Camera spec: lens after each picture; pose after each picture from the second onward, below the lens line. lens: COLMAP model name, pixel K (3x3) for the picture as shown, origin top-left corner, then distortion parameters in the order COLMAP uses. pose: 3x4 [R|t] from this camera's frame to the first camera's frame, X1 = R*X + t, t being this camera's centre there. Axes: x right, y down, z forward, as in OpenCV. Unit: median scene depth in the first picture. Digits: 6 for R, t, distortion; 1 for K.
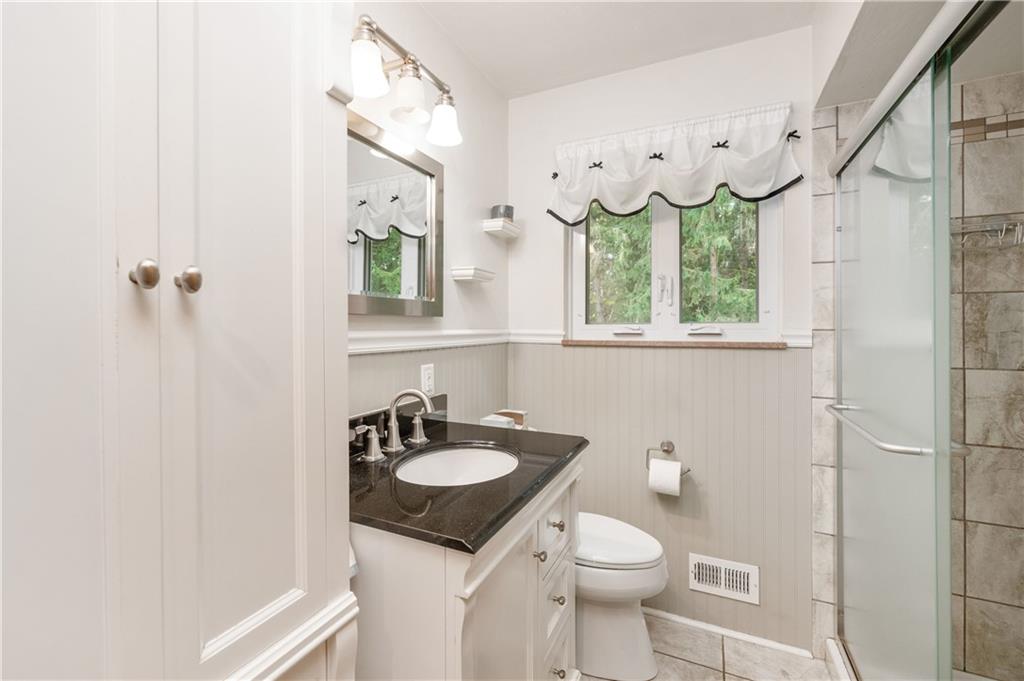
lens RADIAL K [[450.9, 0, 474.9], [0, 450.9, 320.8], [0, 0, 1]] dist [-0.000368, -0.000136]
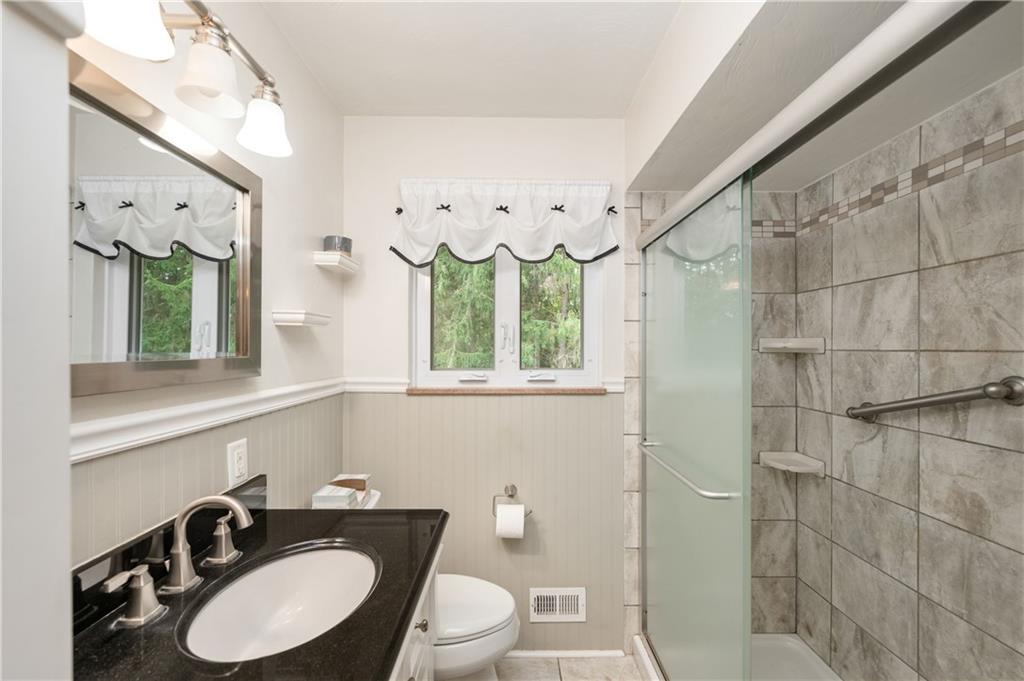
lens RADIAL K [[421.4, 0, 514.2], [0, 421.4, 344.9], [0, 0, 1]] dist [-0.002503, 0.000236]
pose [[0.879829, 0.002734, 0.475282, -0.029741], [-0.005759, 0.999971, 0.004907, -0.063338], [-0.475255, -0.007055, 0.879820, 0.150072]]
